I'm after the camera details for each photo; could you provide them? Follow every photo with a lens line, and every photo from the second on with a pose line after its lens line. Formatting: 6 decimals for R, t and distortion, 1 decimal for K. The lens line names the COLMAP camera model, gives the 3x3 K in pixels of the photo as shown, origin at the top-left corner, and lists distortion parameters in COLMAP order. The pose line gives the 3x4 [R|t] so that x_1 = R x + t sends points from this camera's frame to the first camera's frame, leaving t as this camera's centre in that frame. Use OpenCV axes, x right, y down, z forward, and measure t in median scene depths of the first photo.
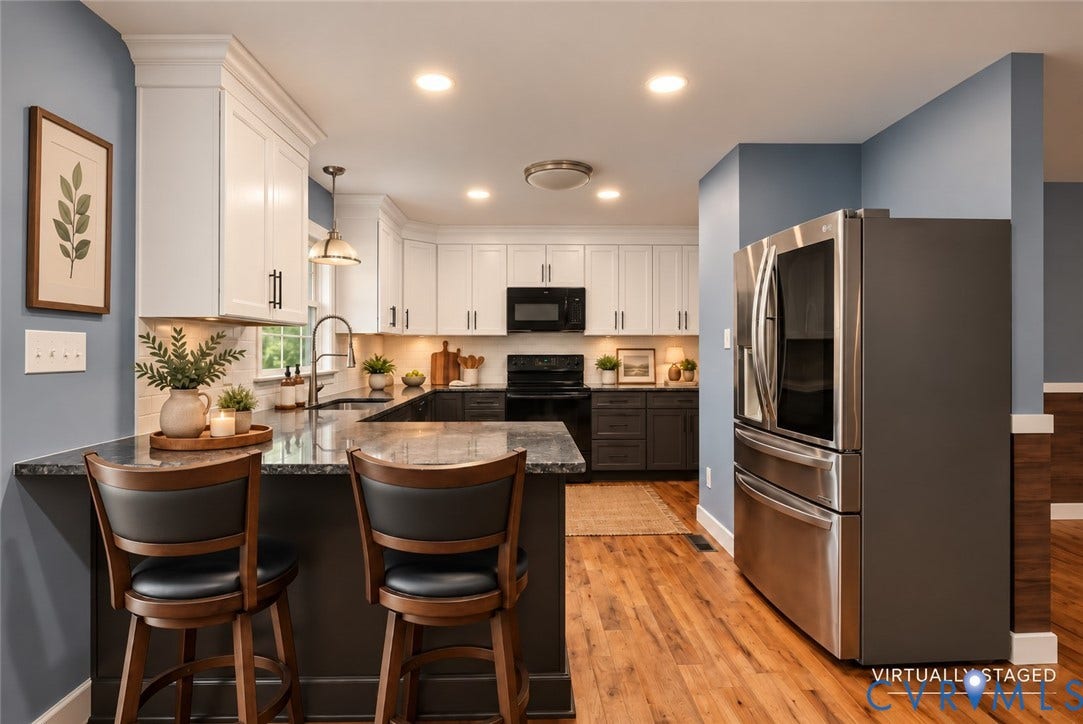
lens RADIAL K [[504.8, 0, 560.1], [0, 504.8, 342.6], [0, 0, 1]] dist [-0.025057, -0.000019]
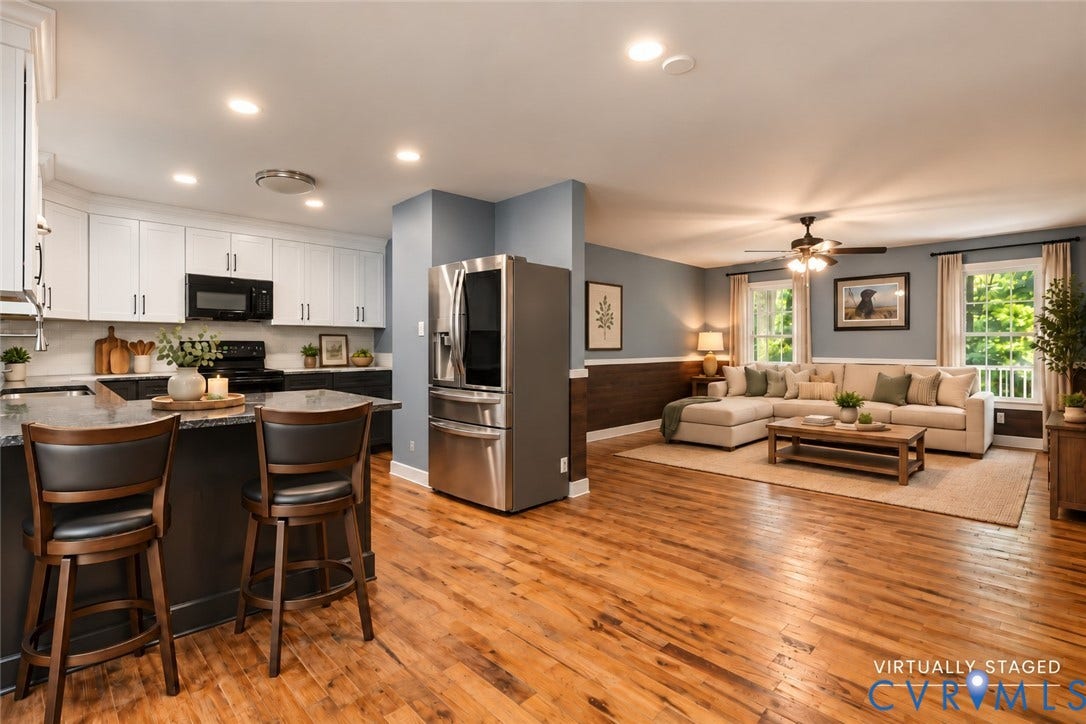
lens RADIAL K [[506.2, 0, 542.0], [0, 506.2, 356.2], [0, 0, 1]] dist [-0.025057, -0.000019]
pose [[0.695613, -0.006533, 0.718387, -0.448871], [-0.003189, 0.999921, 0.012181, 0.051602], [-0.718409, -0.010764, 0.695537, -0.232764]]
